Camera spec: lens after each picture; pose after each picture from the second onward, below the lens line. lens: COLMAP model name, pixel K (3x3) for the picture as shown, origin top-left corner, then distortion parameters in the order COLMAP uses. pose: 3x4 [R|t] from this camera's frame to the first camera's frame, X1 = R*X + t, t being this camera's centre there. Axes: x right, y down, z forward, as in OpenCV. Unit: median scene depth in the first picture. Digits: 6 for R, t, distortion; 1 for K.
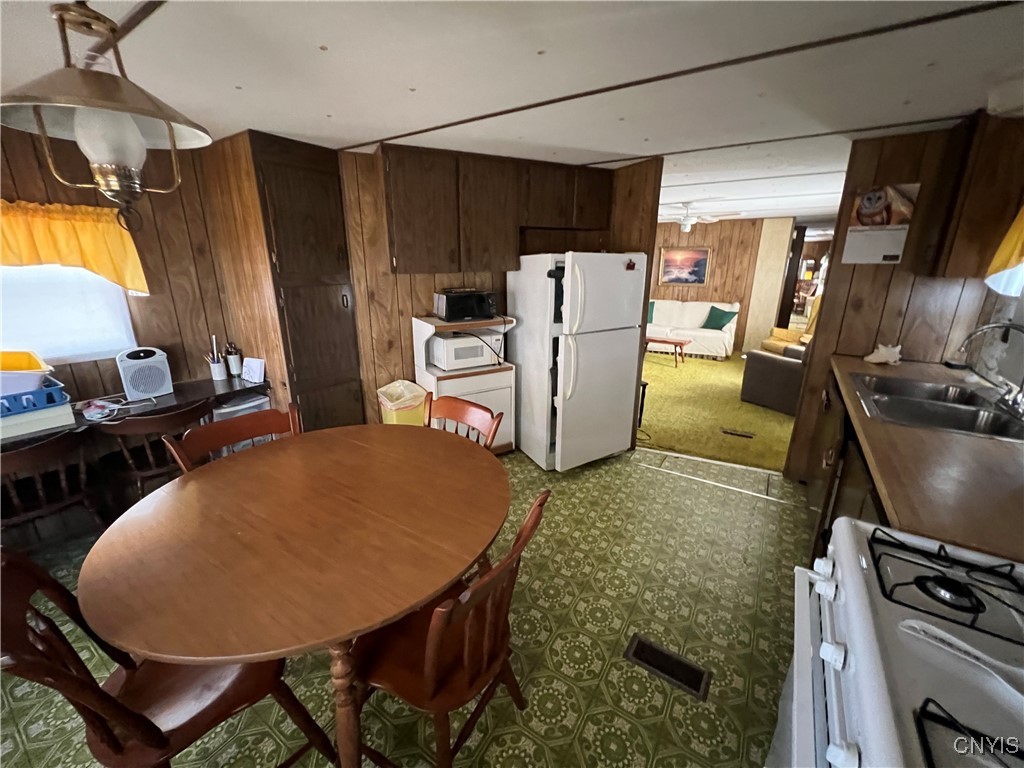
lens RADIAL K [[409.9, 0, 508.6], [0, 409.9, 383.7], [0, 0, 1]] dist [-0.008490, -0.000160]
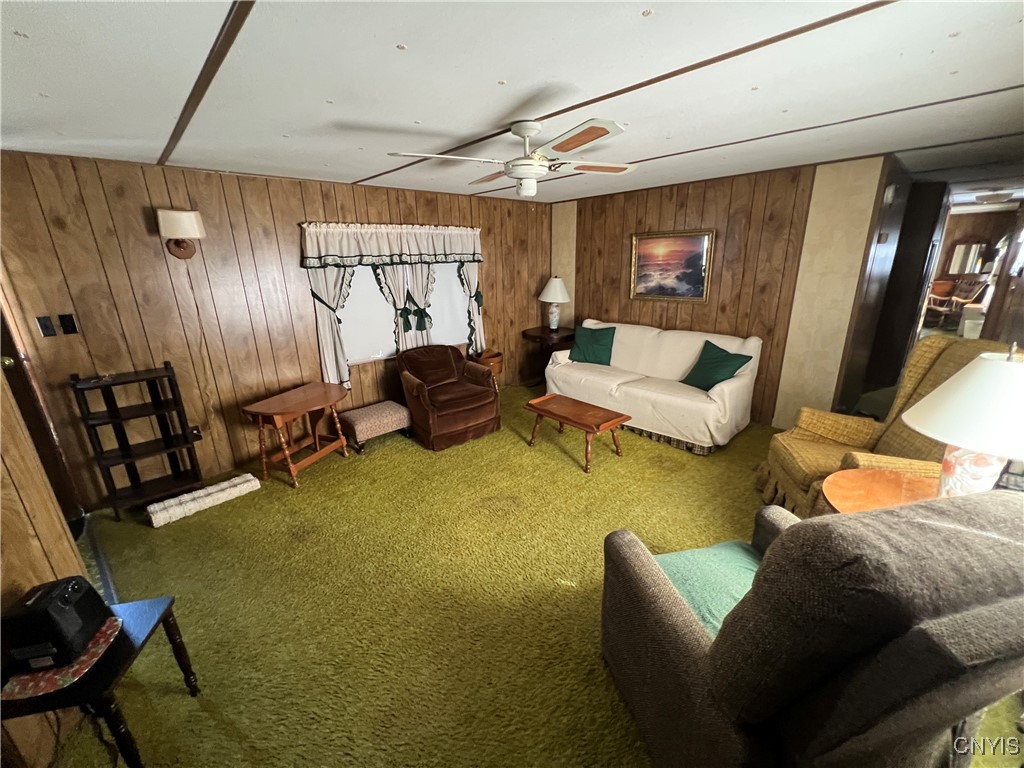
lens RADIAL K [[409.9, 0, 507.1], [0, 409.9, 385.2], [0, 0, 1]] dist [-0.008490, -0.000160]
pose [[0.969968, 0.043231, -0.239361, 0.380341], [-0.039548, 0.999014, 0.020171, -0.135044], [0.239997, -0.010099, 0.970721, 0.426801]]
